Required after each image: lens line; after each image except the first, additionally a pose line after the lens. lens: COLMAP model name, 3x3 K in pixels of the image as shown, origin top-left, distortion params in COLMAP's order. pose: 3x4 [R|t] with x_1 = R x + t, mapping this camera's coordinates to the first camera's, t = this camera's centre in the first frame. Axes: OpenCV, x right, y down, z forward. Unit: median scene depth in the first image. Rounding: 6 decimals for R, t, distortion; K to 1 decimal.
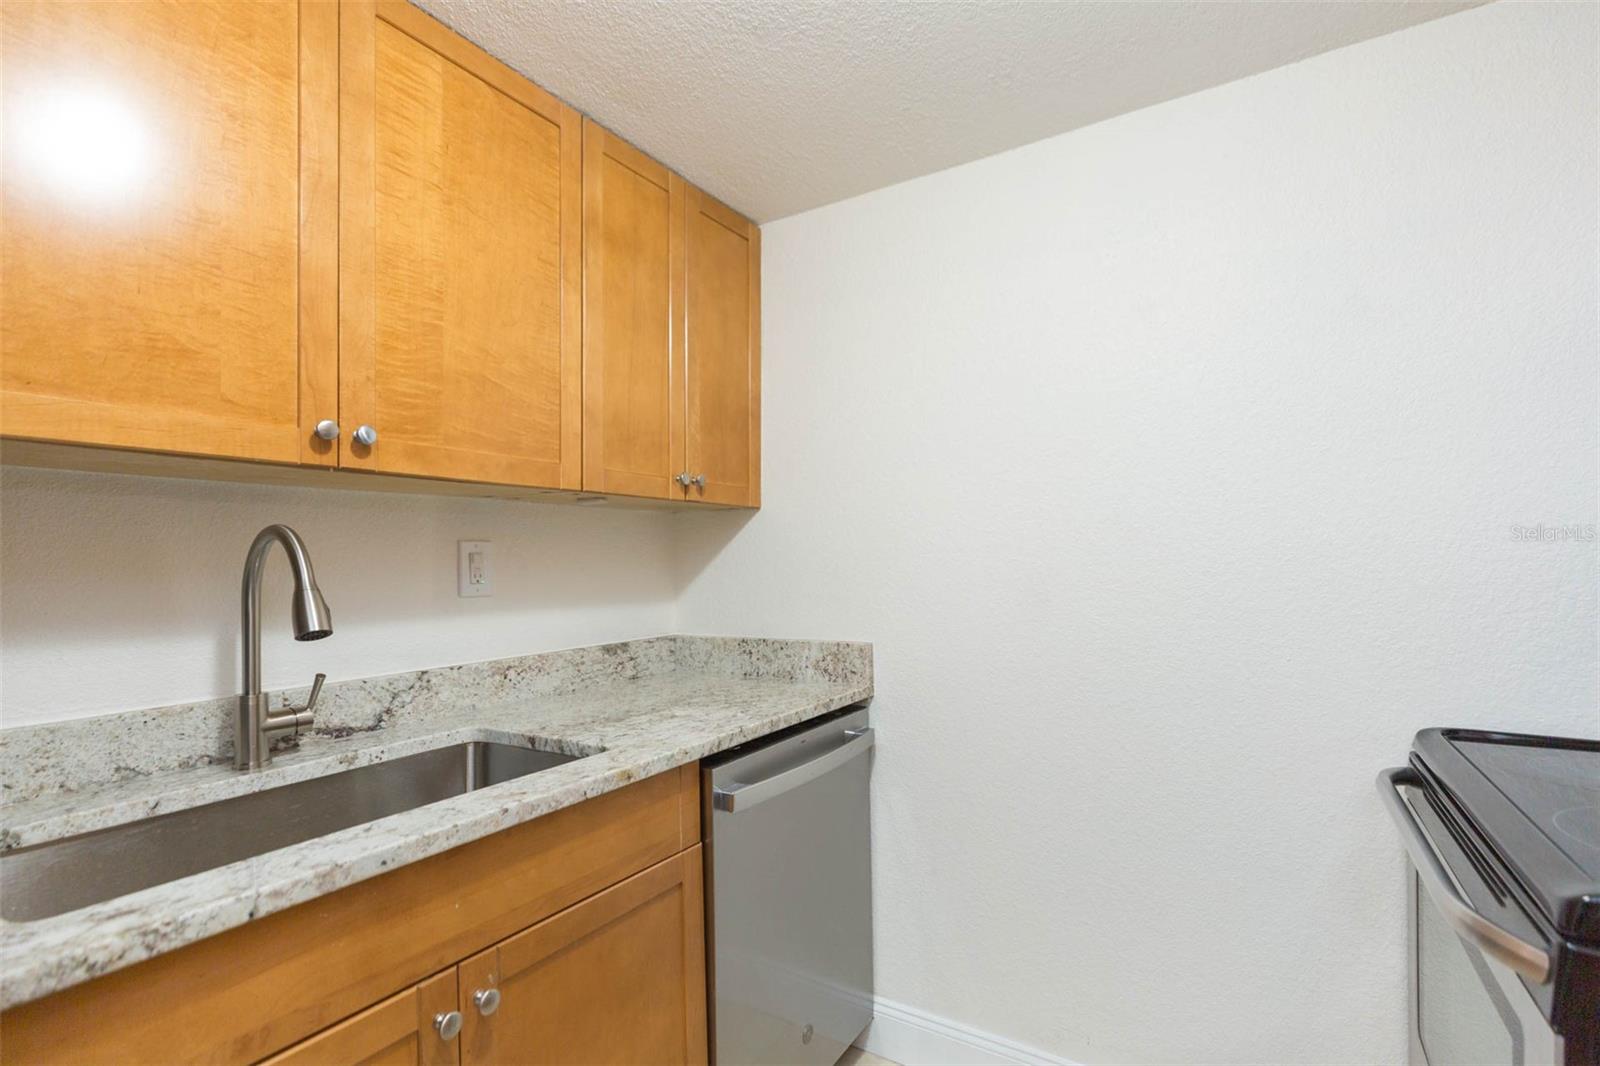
lens RADIAL K [[740.7, 0, 805.3], [0, 740.7, 555.2], [0, 0, 1]] dist [0.002282, -0.000769]
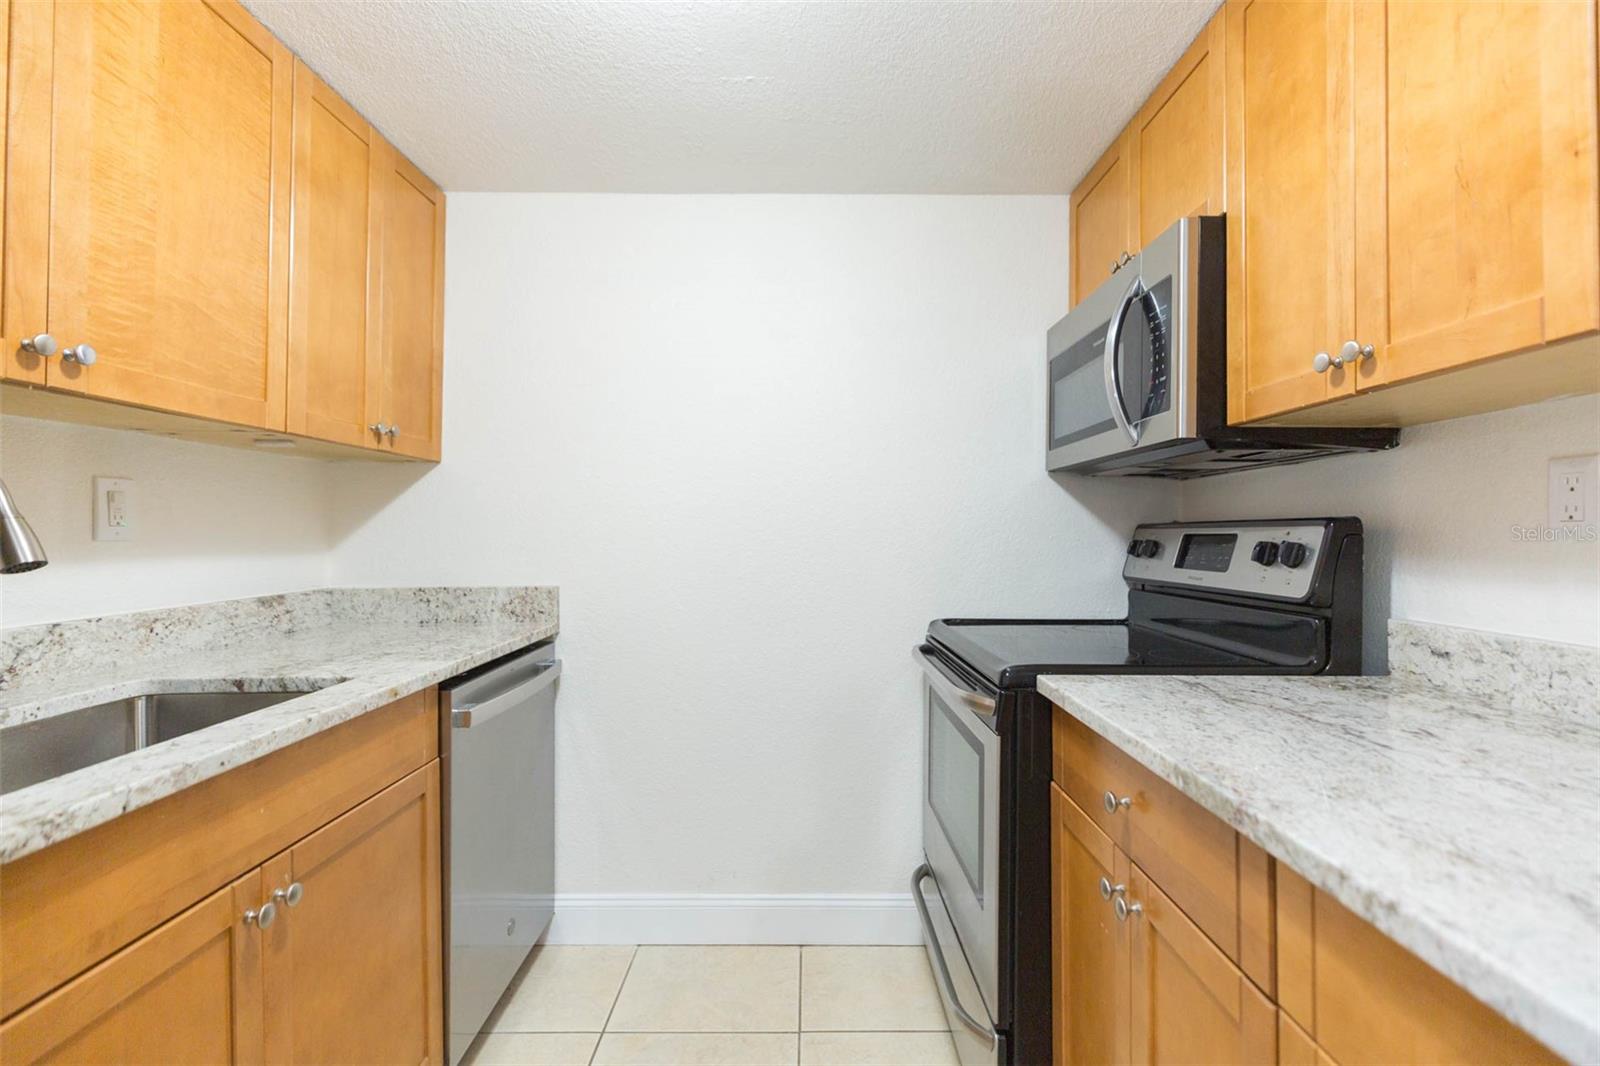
lens RADIAL K [[740.7, 0, 796.6], [0, 740.7, 517.9], [0, 0, 1]] dist [0.002282, -0.000769]
pose [[0.852719, 0.024793, 0.521782, -0.241718], [-0.017827, 0.999672, -0.018367, 0.034657], [-0.522066, 0.006360, 0.852881, -0.205130]]
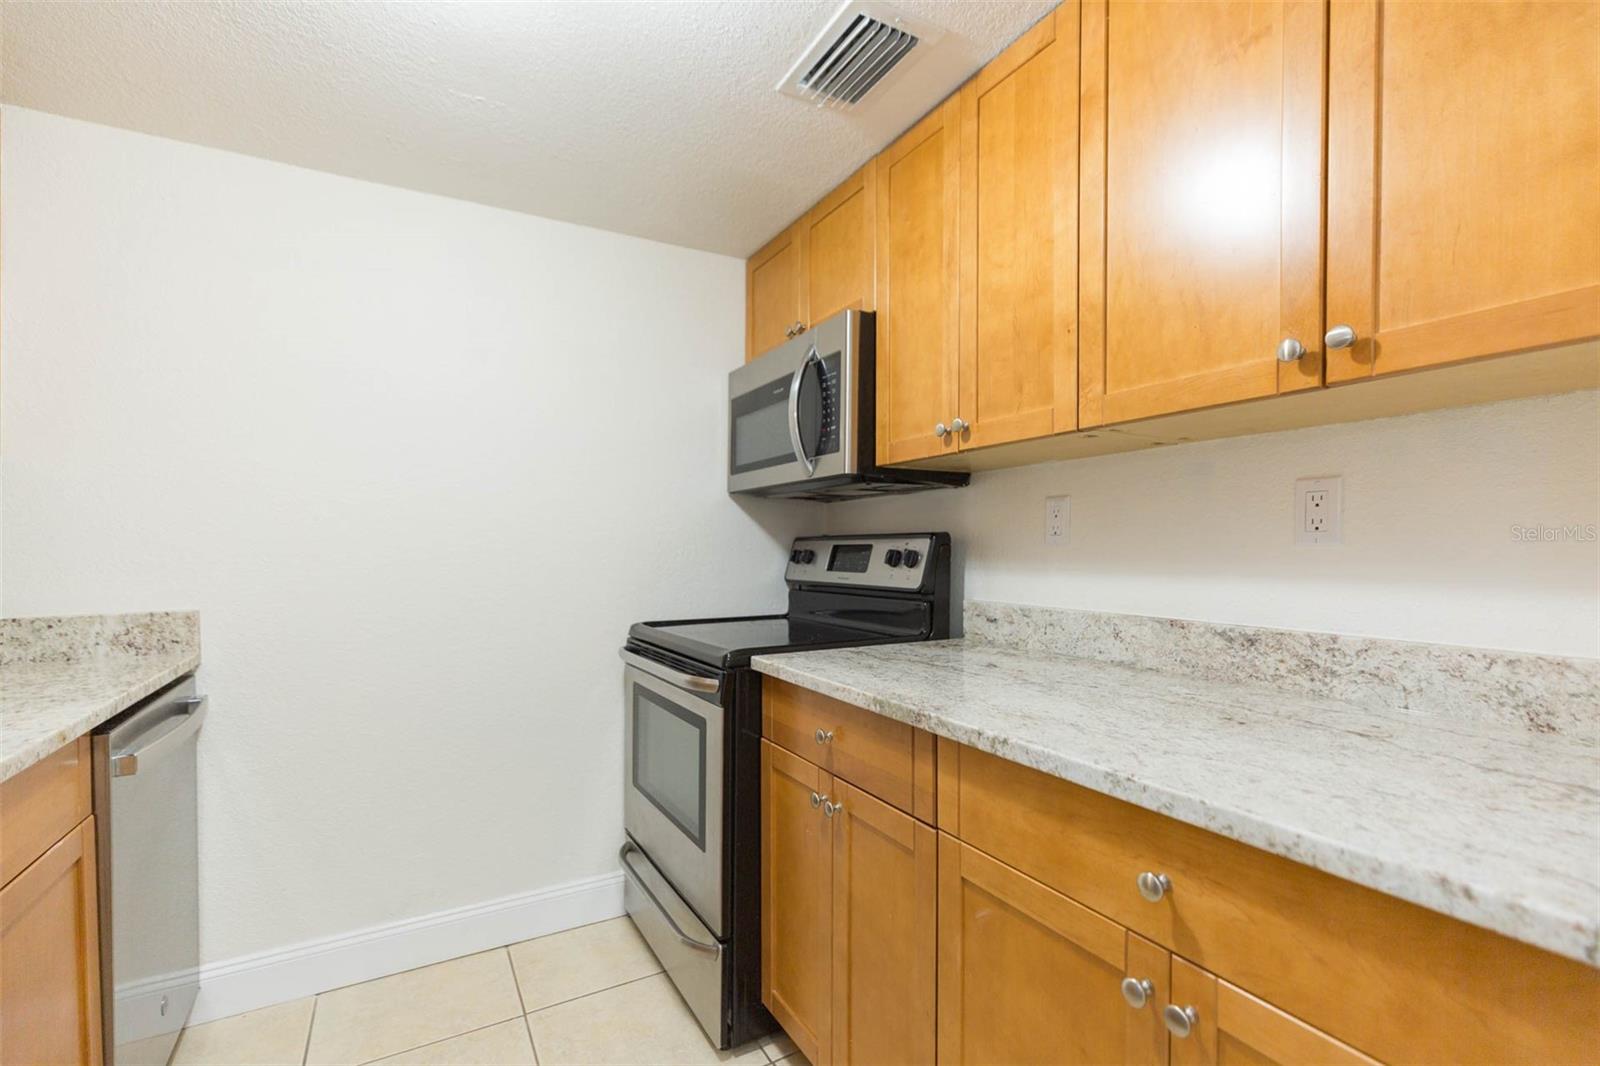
lens RADIAL K [[740.7, 0, 809.1], [0, 740.7, 551.1], [0, 0, 1]] dist [0.002282, -0.000769]
pose [[0.481249, 0.003790, 0.876575, -0.469351], [-0.010091, 0.999948, 0.001216, 0.039398], [-0.876526, -0.009431, 0.481263, -0.213972]]
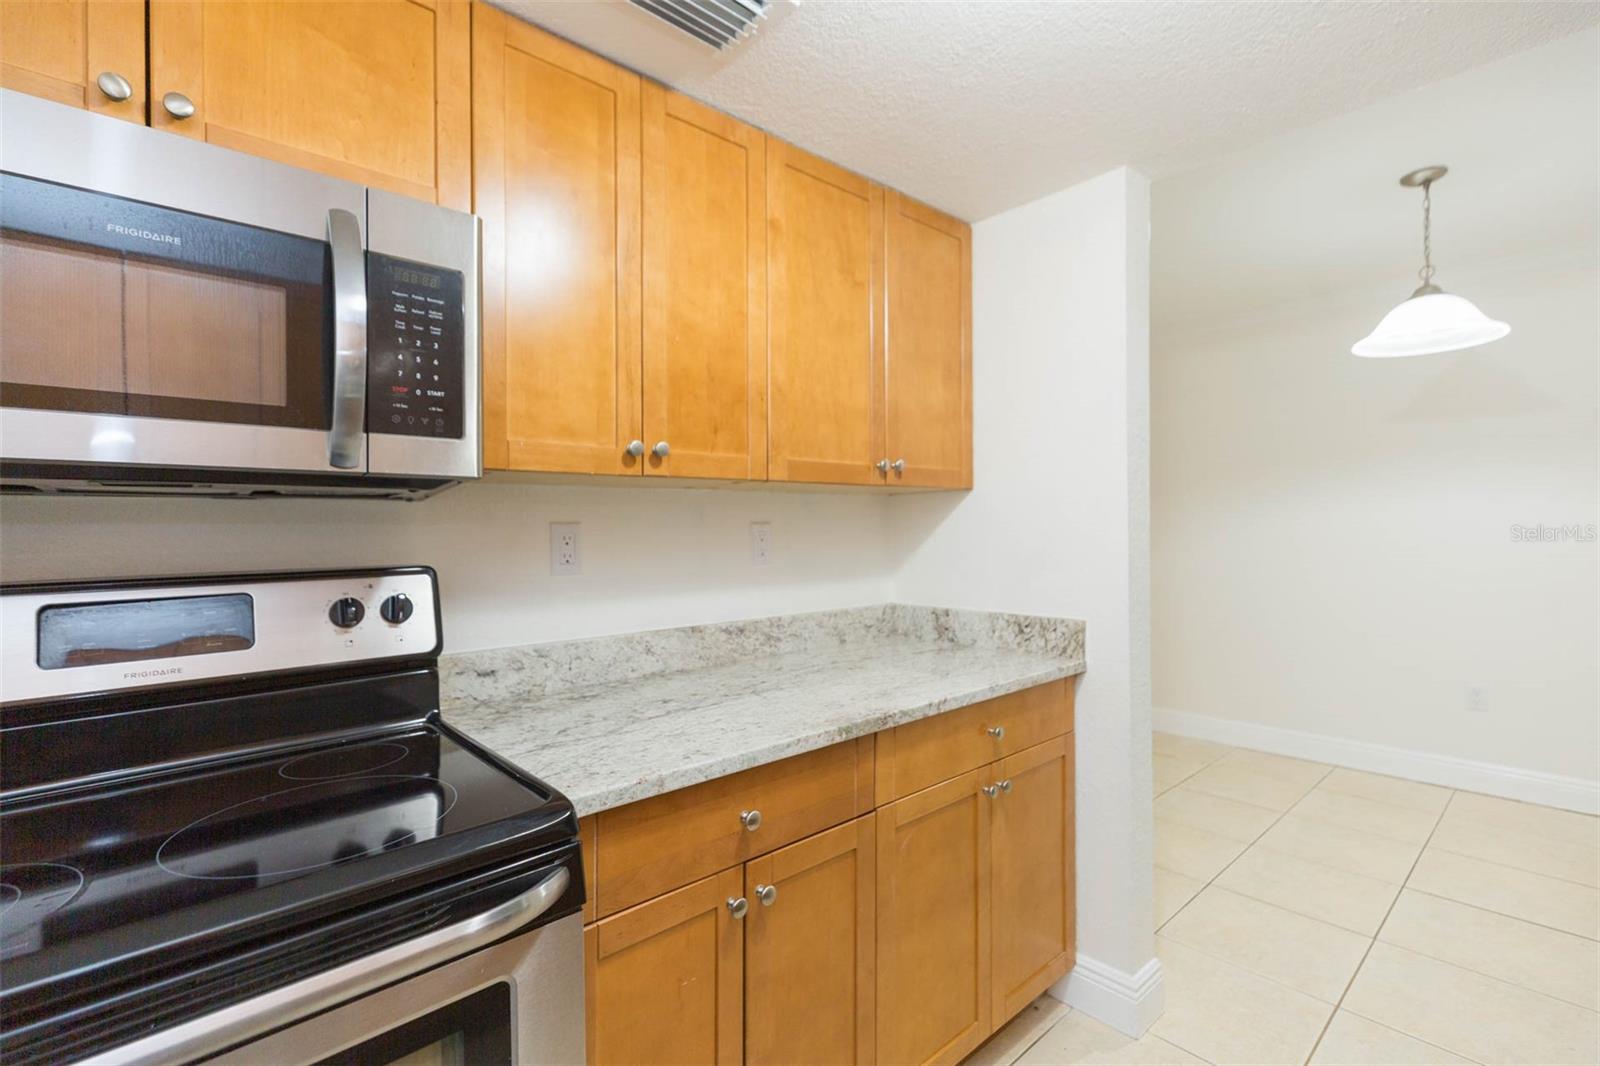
lens RADIAL K [[740.7, 0, 800.0], [0, 740.7, 536.9], [0, 0, 1]] dist [0.002282, -0.000769]
pose [[-0.966365, 0.019110, 0.256463, 0.107551], [0.019923, 0.999801, 0.000573, -0.019950], [-0.256401, 0.005663, -0.966554, 0.953729]]
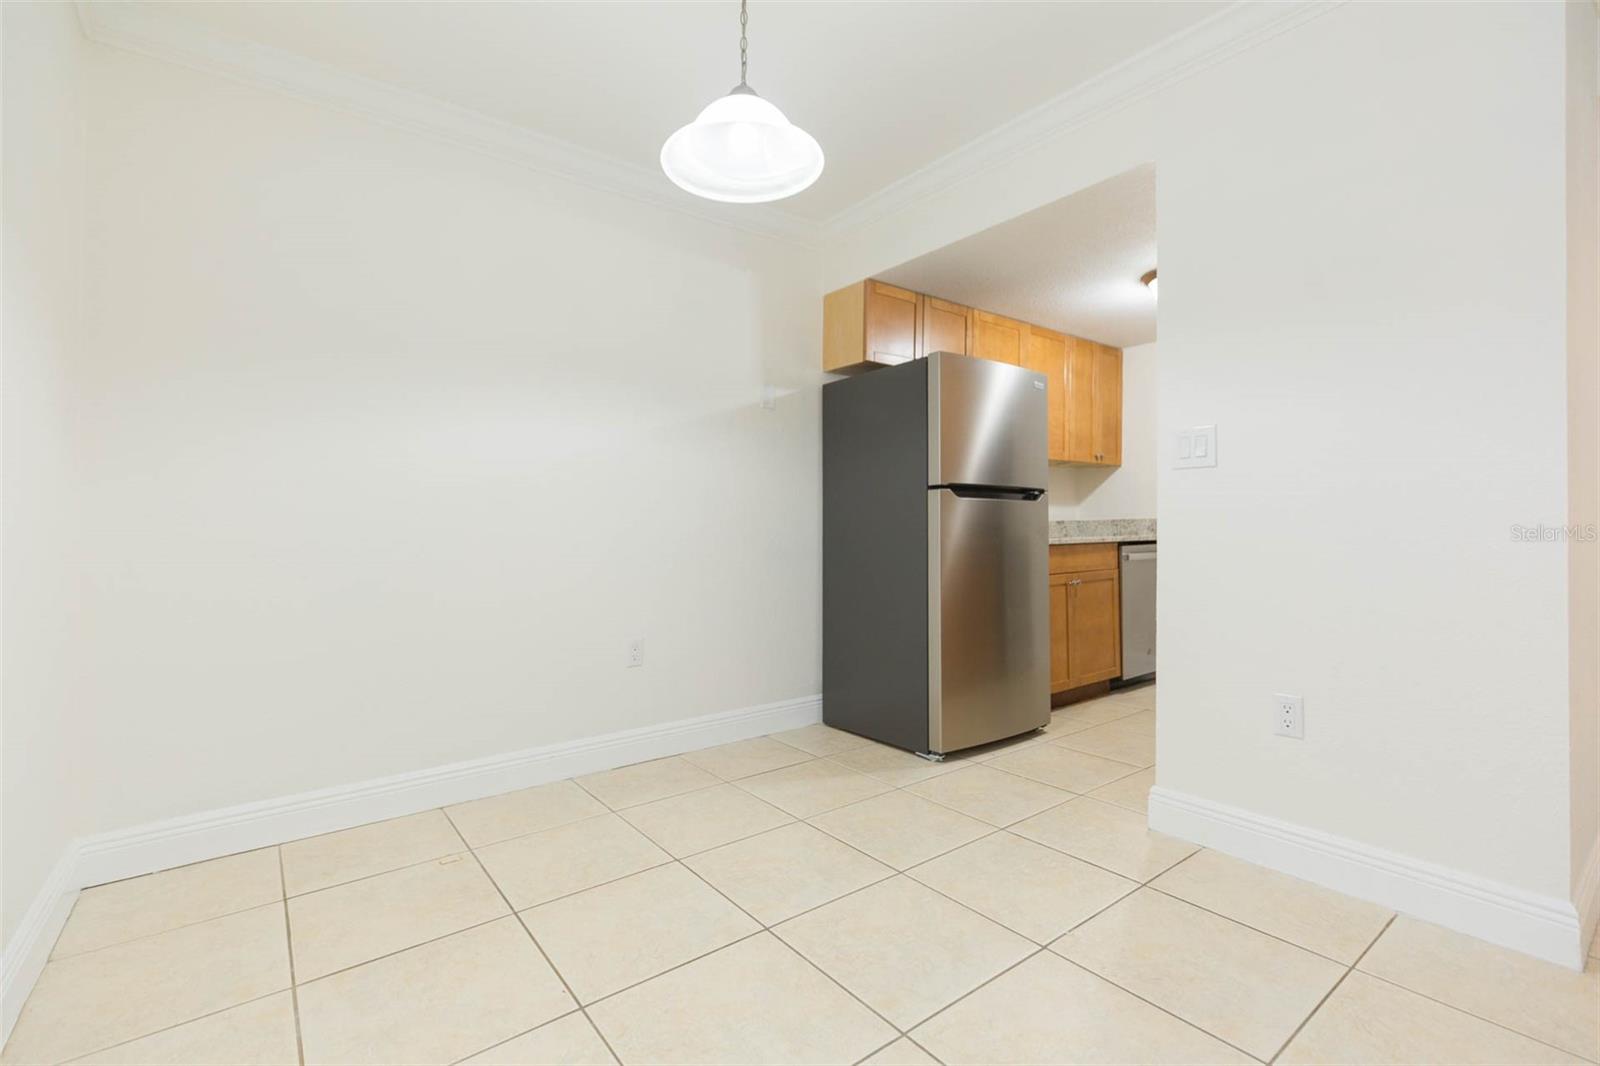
lens RADIAL K [[740.7, 0, 810.4], [0, 740.7, 531.1], [0, 0, 1]] dist [0.002282, -0.000769]
pose [[0.947485, 0.014255, -0.319483, -0.341760], [-0.008187, 0.999760, 0.020326, 0.149408], [0.319696, -0.016643, 0.947374, -2.245141]]
